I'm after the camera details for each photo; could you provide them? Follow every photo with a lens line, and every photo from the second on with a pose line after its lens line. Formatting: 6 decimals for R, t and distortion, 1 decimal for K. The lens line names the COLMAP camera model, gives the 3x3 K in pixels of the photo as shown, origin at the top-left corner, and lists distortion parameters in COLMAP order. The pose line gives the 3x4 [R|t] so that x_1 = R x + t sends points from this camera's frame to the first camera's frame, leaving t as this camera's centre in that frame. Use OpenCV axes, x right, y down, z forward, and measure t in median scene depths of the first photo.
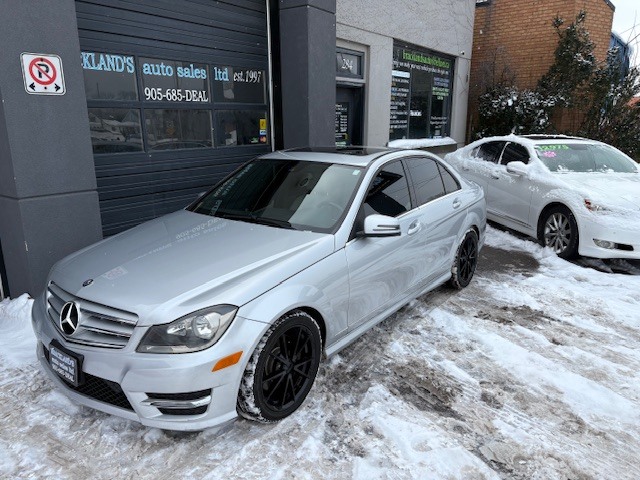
lens RADIAL K [[491.8, 0, 322.5], [0, 491.8, 242.2], [0, 0, 1]] dist [0.025214, -0.018838]
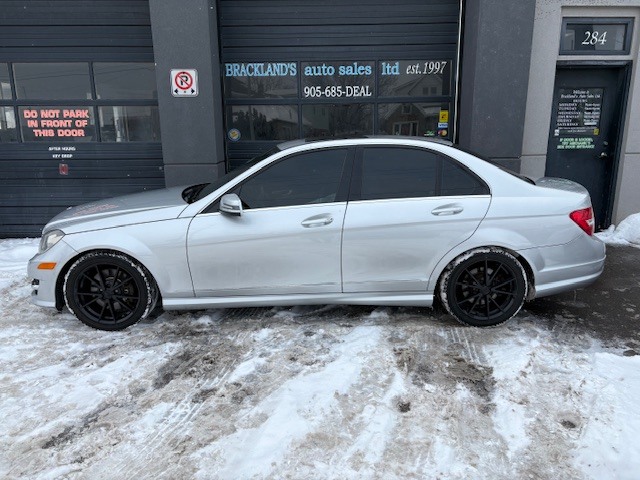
lens RADIAL K [[491.8, 0, 322.2], [0, 491.8, 238.2], [0, 0, 1]] dist [0.025214, -0.018838]
pose [[0.602461, 0.173821, -0.778991, 0.708704], [-0.184296, 0.979919, 0.076123, -0.053538], [0.776579, 0.097704, 0.622398, 0.340066]]
